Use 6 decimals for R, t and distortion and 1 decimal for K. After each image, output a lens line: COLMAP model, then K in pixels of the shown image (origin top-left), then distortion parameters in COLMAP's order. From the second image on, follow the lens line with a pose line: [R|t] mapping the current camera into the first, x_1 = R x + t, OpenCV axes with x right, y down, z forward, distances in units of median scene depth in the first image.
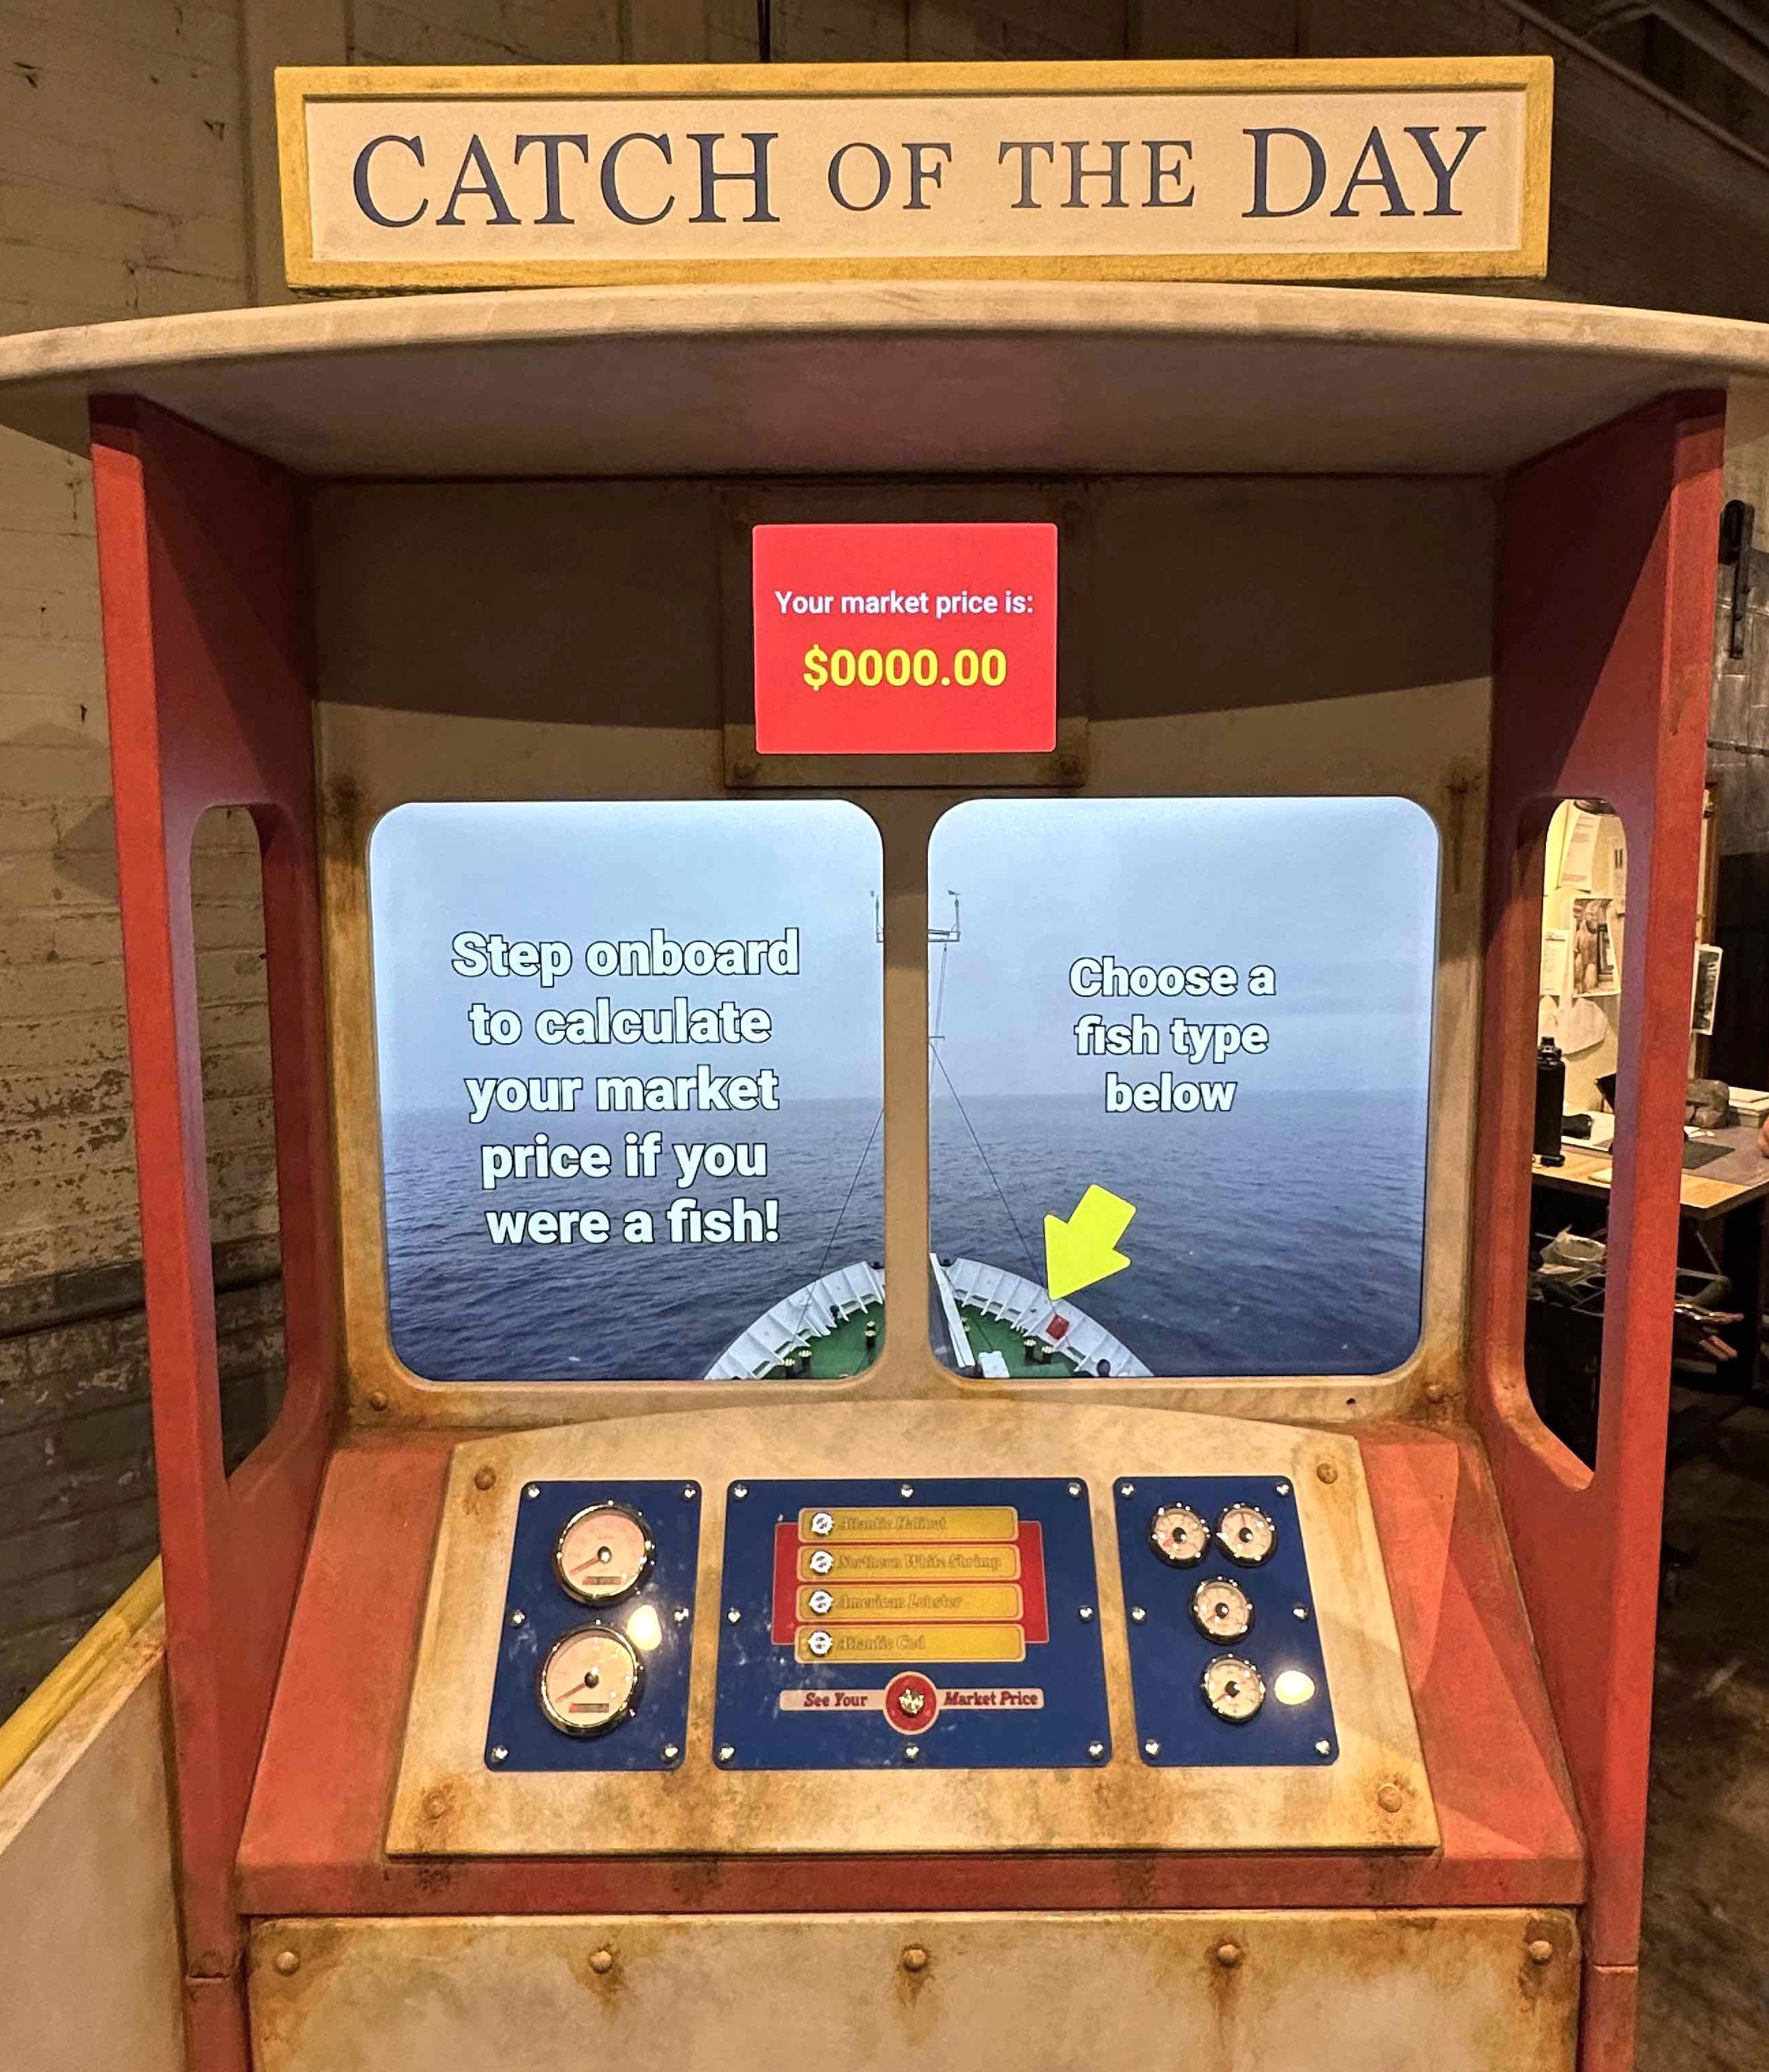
lens RADIAL K [[1502.1, 0, 886.3], [0, 1502.1, 954.9], [0, 0, 1]] dist [0.008887, -0.009290]
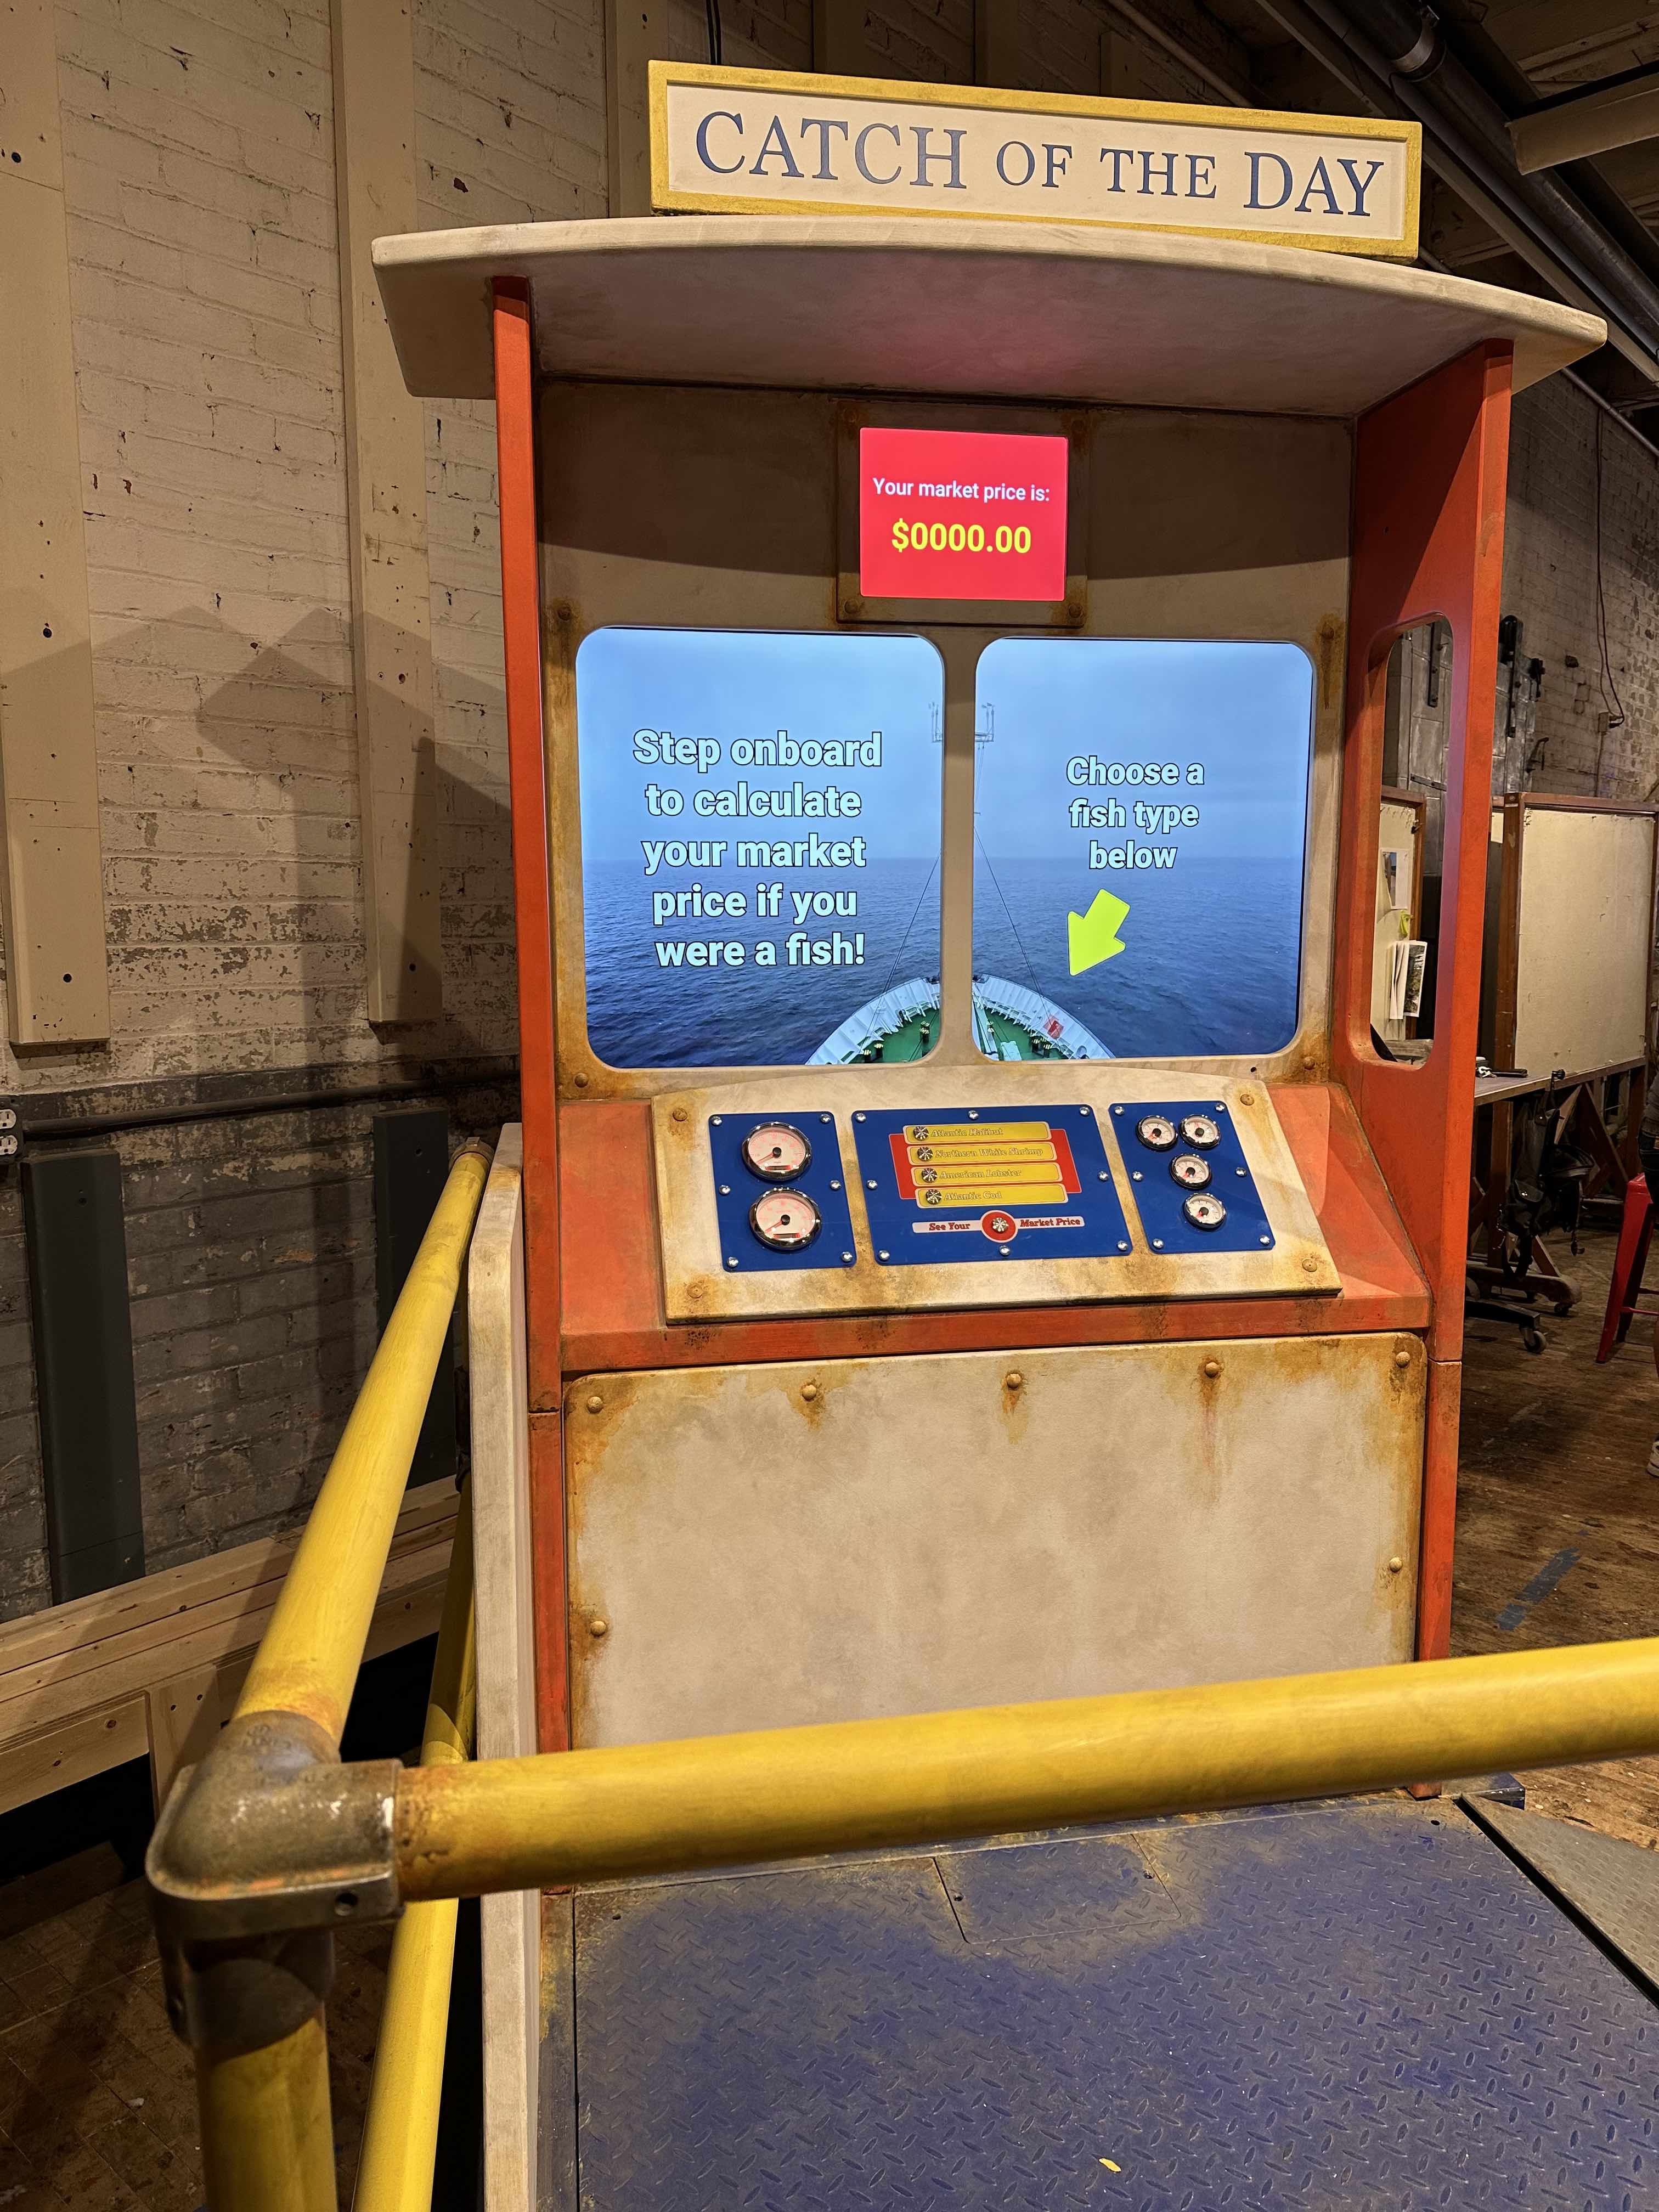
lens RADIAL K [[1530.9, 0, 829.5], [0, 1530.9, 1106.0], [0, 0, 1]] dist [0.141369, -0.201230]
pose [[0.986421, -0.020838, 0.162910, -0.376083], [0.018921, 0.999732, 0.013311, 0.335886], [-0.163144, -0.010048, 0.986551, -0.453046]]
